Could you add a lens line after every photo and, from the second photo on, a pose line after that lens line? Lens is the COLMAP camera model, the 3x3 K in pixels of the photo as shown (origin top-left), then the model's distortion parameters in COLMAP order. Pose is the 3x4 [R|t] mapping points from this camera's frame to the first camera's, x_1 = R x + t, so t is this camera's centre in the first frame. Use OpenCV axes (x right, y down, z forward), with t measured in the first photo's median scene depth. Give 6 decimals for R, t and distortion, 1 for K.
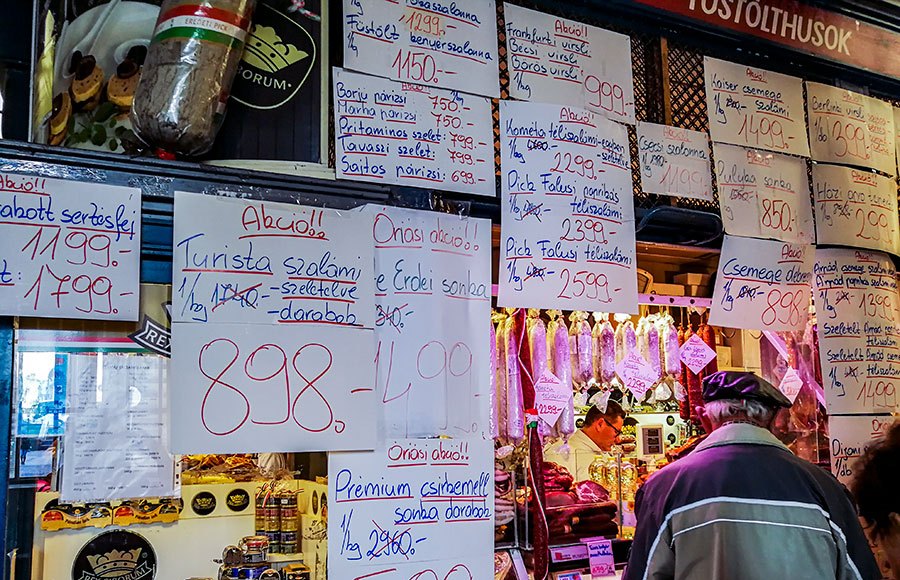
lens RADIAL K [[727.3, 0, 452.1], [0, 727.3, 346.2], [0, 0, 1]] dist [0.004146, 0.013274]
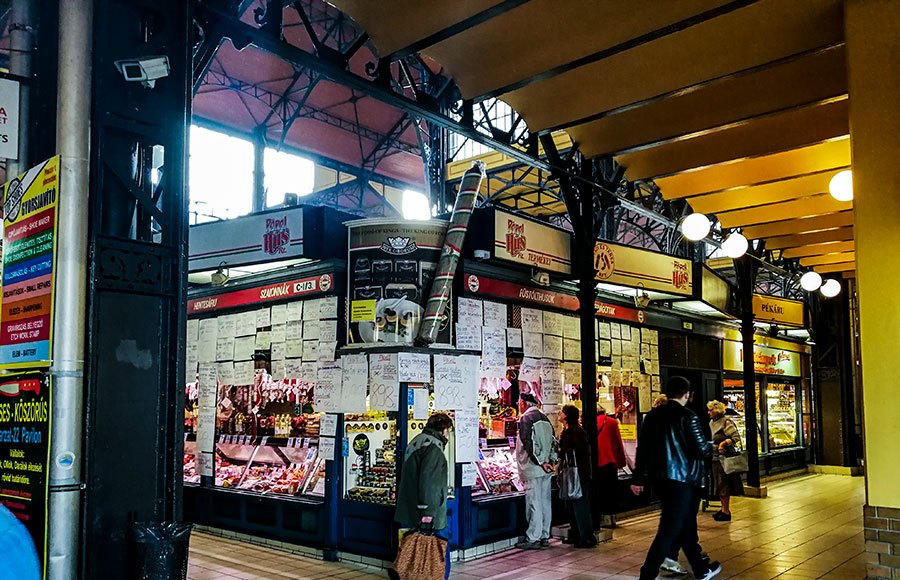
lens RADIAL K [[727.3, 0, 452.1], [0, 727.3, 346.2], [0, 0, 1]] dist [0.004146, 0.013274]
pose [[0.912649, 0.054412, 0.405105, -1.579415], [-0.064081, 0.997891, 0.010334, -0.231675], [-0.403689, -0.035391, 0.914212, -2.428381]]
